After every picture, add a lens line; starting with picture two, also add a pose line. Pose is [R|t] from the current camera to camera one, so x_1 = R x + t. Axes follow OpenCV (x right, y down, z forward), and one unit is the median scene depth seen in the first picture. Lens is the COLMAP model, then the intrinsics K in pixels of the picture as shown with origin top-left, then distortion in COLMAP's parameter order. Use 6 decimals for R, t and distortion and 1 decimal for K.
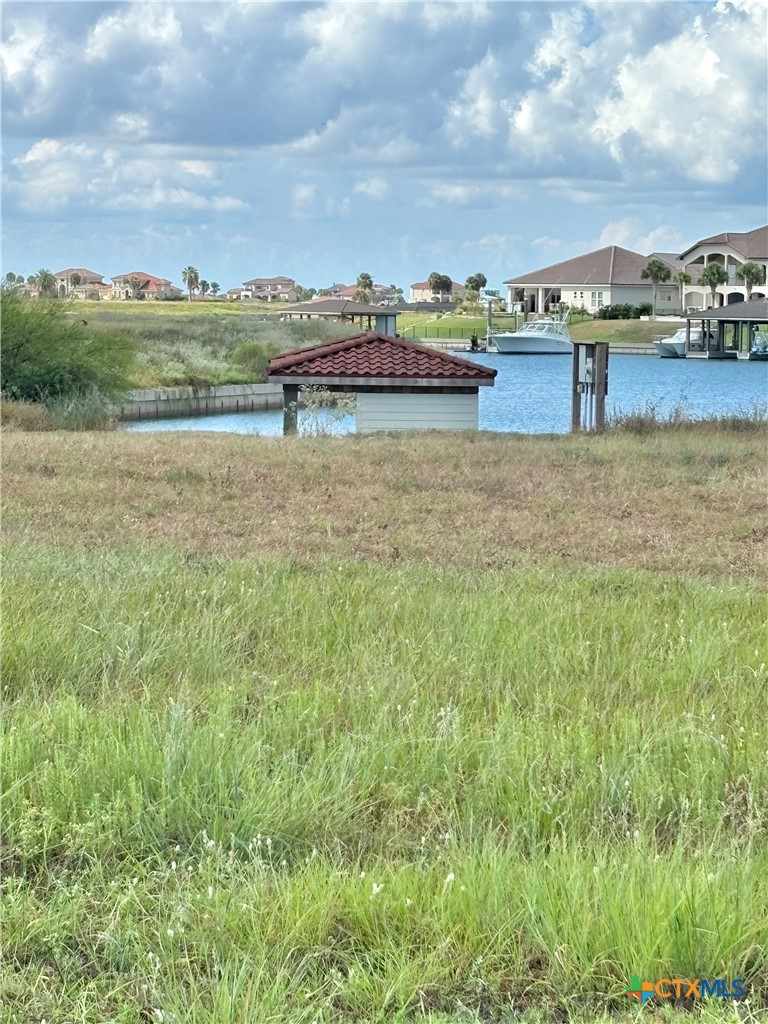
lens RADIAL K [[3024.9, 0, 384.0], [0, 3024.9, 512.0], [0, 0, 1]] dist [0.007414, 1.440481]
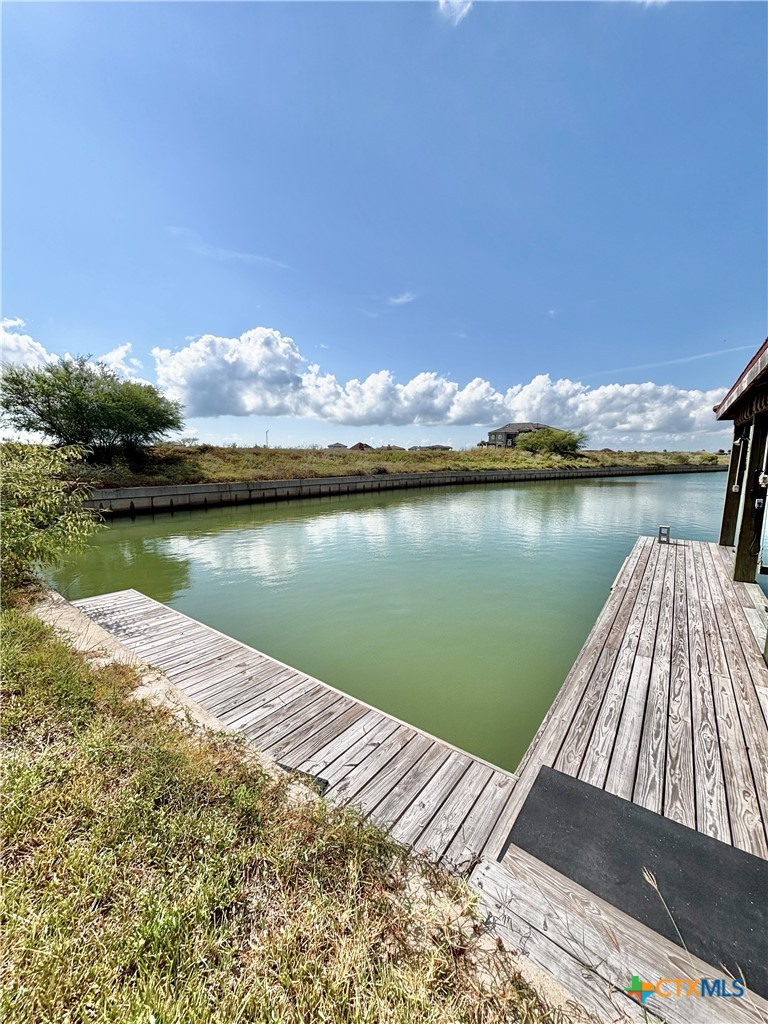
lens RADIAL K [[409.3, 0, 384.6], [0, 409.3, 508.4], [0, 0, 1]] dist [0.000695, 0.000649]
pose [[0.790765, 0.058612, -0.609307, -0.053286], [-0.029095, 0.997879, 0.058230, -0.024387], [0.611428, -0.028319, 0.790793, 0.990578]]
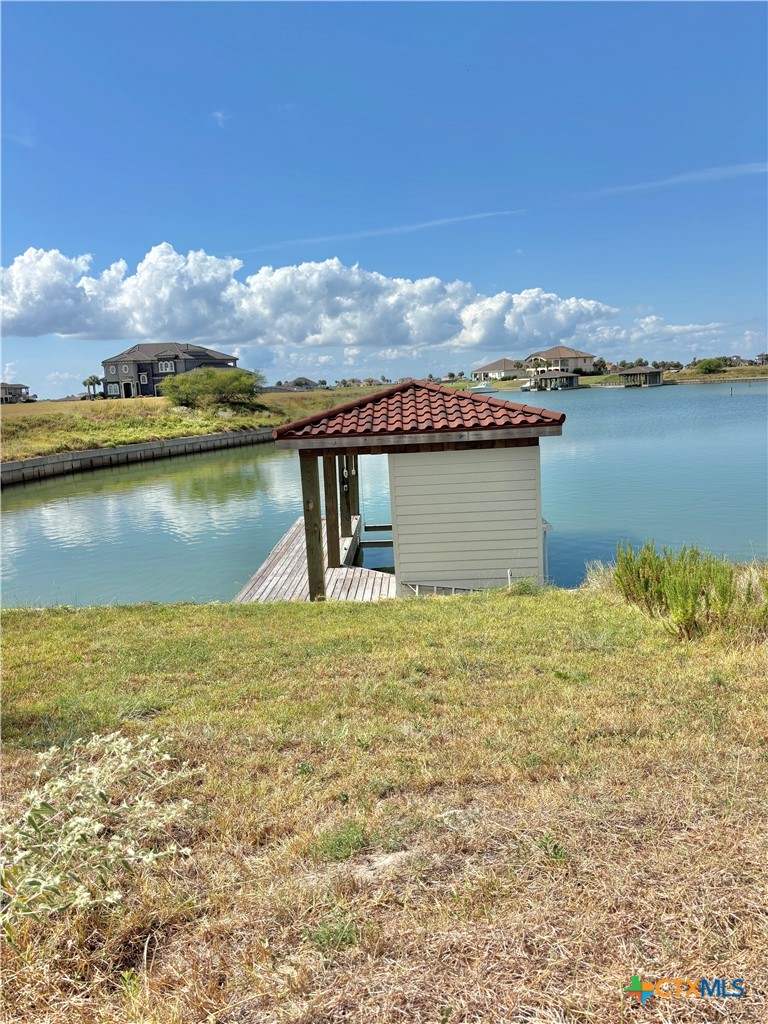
lens RADIAL K [[778.1, 0, 384.0], [0, 778.1, 512.0], [0, 0, 1]] dist [0.027743, -0.002974]
pose [[0.995597, -0.054960, -0.075938, 0.004905], [0.061838, 0.993891, 0.091411, -0.042859], [0.070451, -0.095704, 0.992914, 0.788698]]
